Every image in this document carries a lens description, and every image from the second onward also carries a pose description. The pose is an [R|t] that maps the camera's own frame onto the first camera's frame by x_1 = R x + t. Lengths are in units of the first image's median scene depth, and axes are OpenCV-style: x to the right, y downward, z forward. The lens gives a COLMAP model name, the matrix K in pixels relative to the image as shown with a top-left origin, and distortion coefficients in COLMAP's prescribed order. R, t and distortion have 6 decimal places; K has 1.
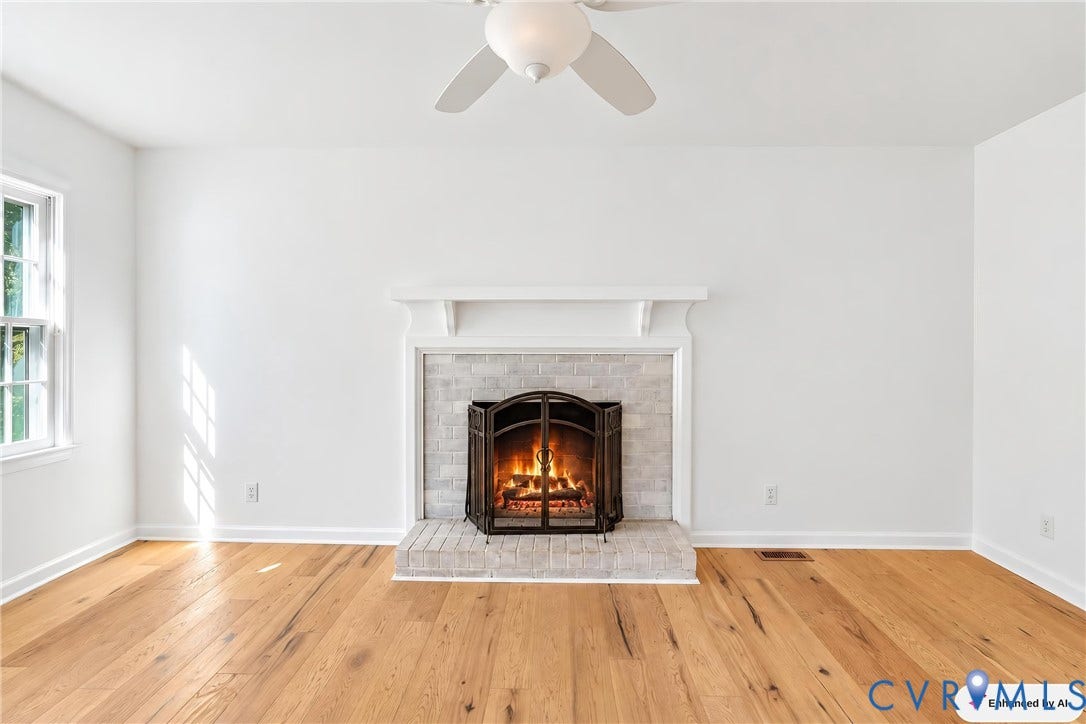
lens RADIAL K [[496.7, 0, 537.3], [0, 496.7, 341.5], [0, 0, 1]] dist [-0.004302, 0.001047]
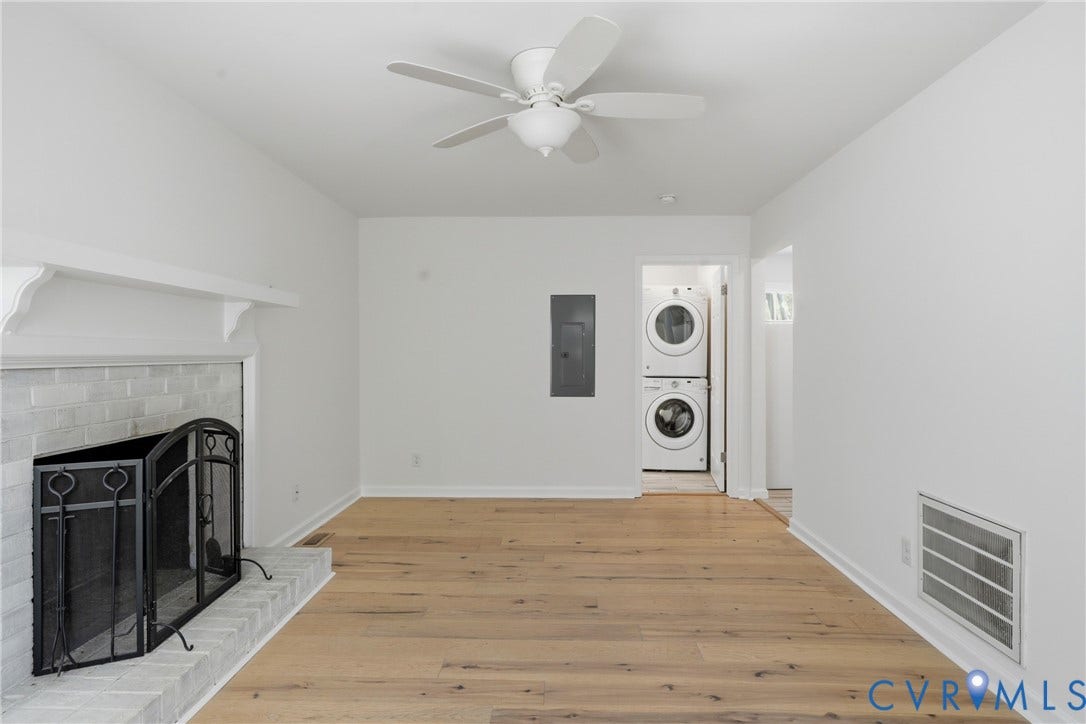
lens RADIAL K [[563.9, 0, 547.9], [0, 563.9, 359.4], [0, 0, 1]] dist [0.027766, -0.001126]
pose [[-0.006423, -0.007265, 0.999953, -0.823467], [0.005176, 0.999960, 0.007298, 0.014082], [-0.999966, 0.005223, -0.006385, 0.493043]]
